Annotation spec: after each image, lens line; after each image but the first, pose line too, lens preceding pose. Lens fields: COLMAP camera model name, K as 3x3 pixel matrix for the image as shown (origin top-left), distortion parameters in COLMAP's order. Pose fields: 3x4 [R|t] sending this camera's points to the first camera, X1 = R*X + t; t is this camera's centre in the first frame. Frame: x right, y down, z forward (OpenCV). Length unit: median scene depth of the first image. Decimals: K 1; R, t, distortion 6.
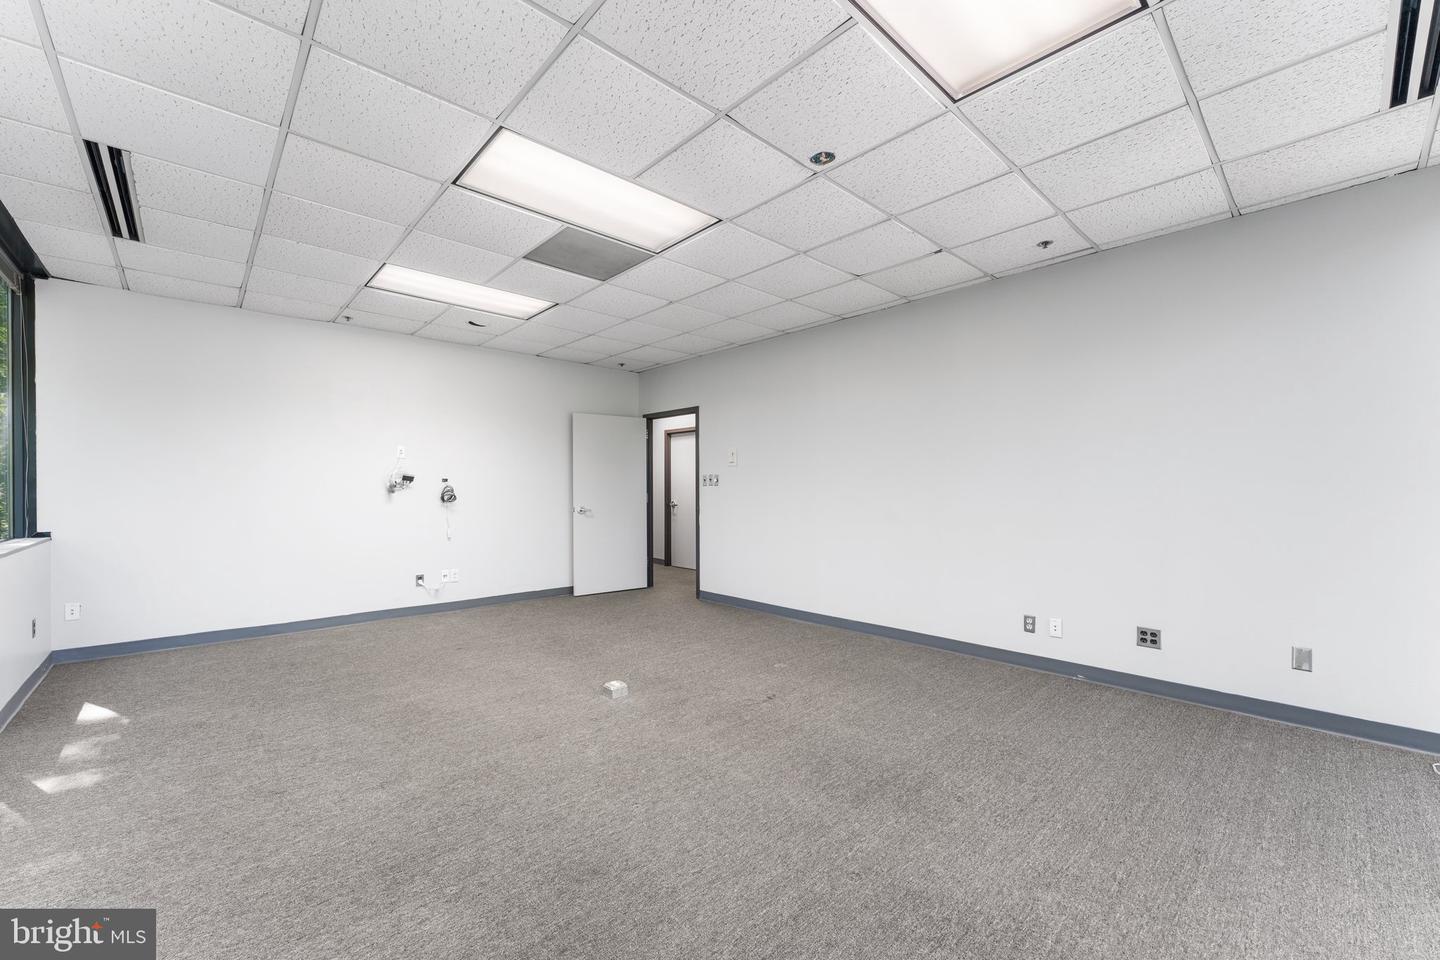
lens RADIAL K [[563.8, 0, 715.5], [0, 563.8, 487.0], [0, 0, 1]] dist [0.000843, -0.000339]
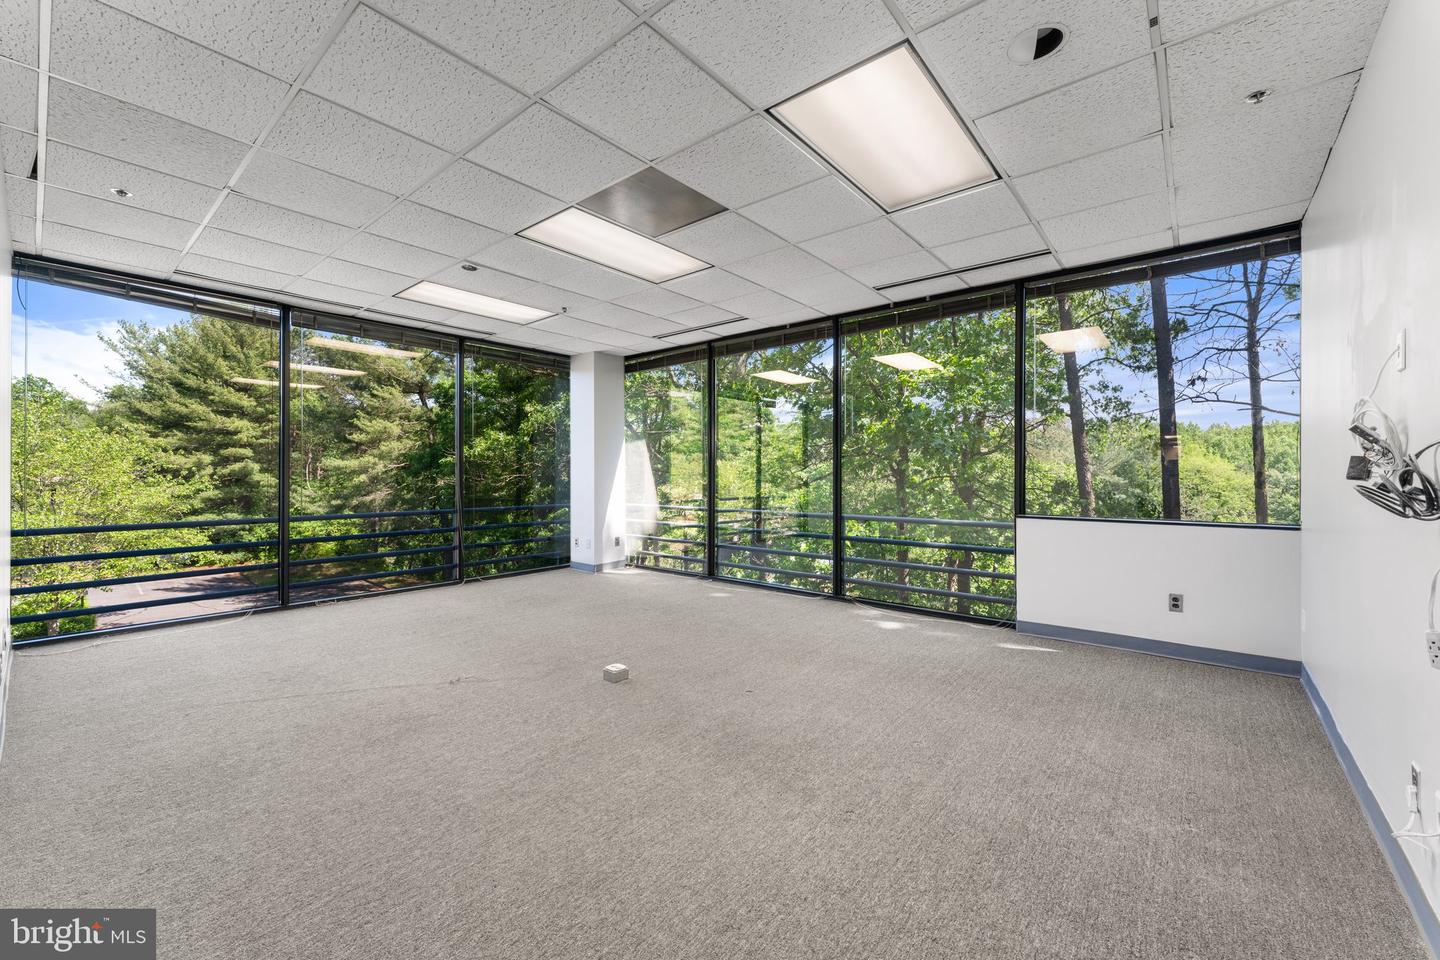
lens RADIAL K [[580.2, 0, 703.8], [0, 580.2, 477.9], [0, 0, 1]] dist [0.000373, -0.000007]
pose [[-0.993860, -0.001468, -0.110634, -0.164625], [-0.001861, 0.999992, 0.003446, 0.010172], [0.110628, 0.003631, -0.993855, 1.533841]]
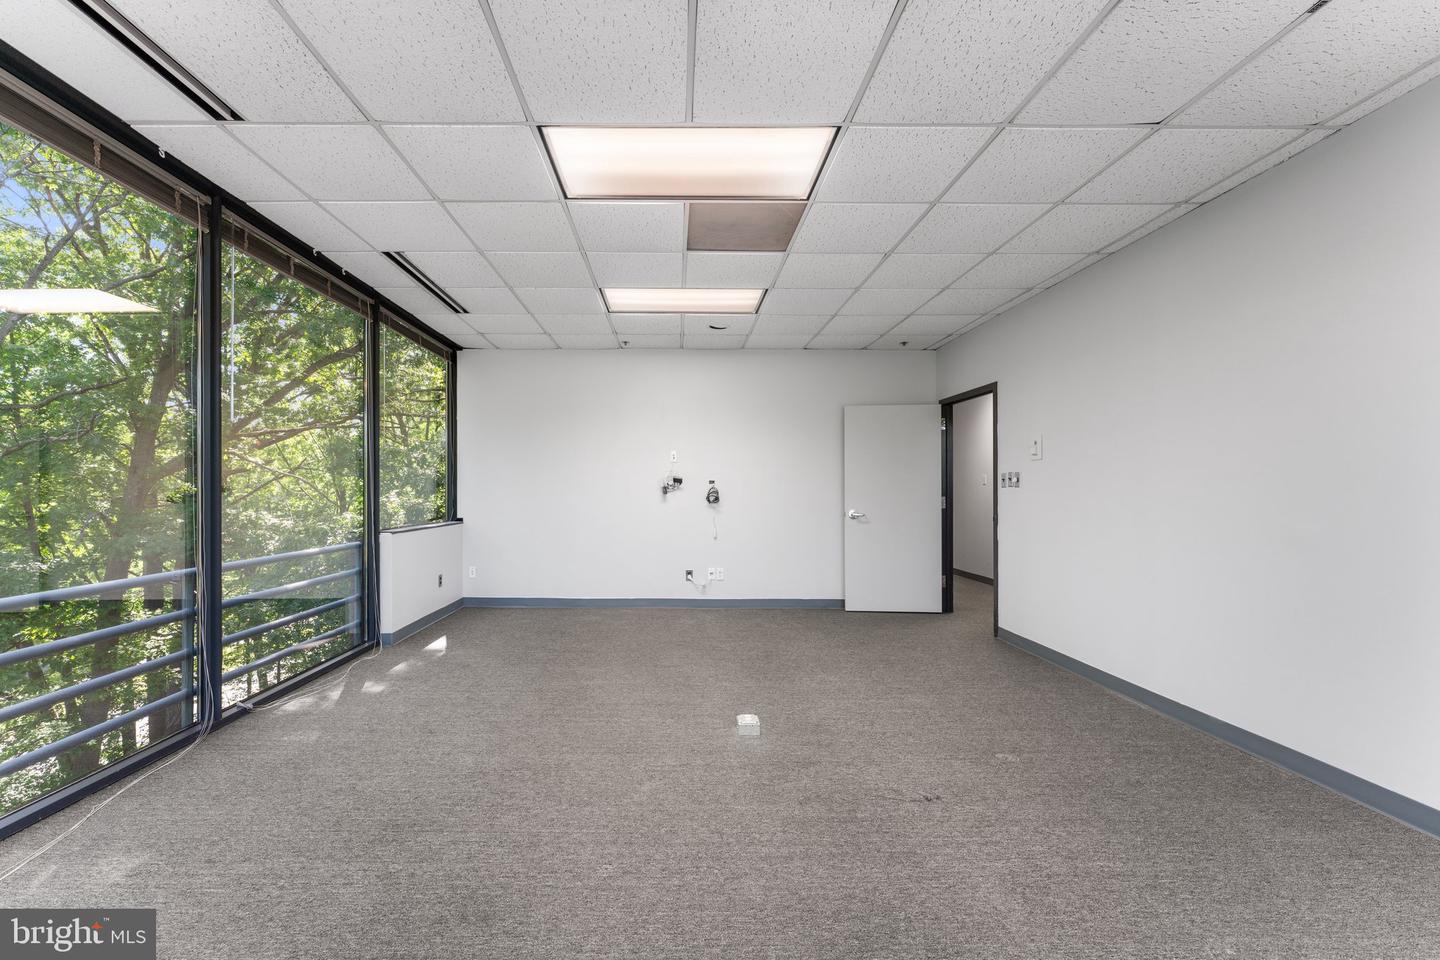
lens RADIAL K [[581.1, 0, 688.9], [0, 581.1, 486.2], [0, 0, 1]] dist [-0.000152, -0.000426]
pose [[0.746677, -0.002031, -0.665183, 0.258741], [-0.001623, 0.999987, -0.004875, 0.001349], [0.665184, 0.004720, 0.746664, 0.212224]]
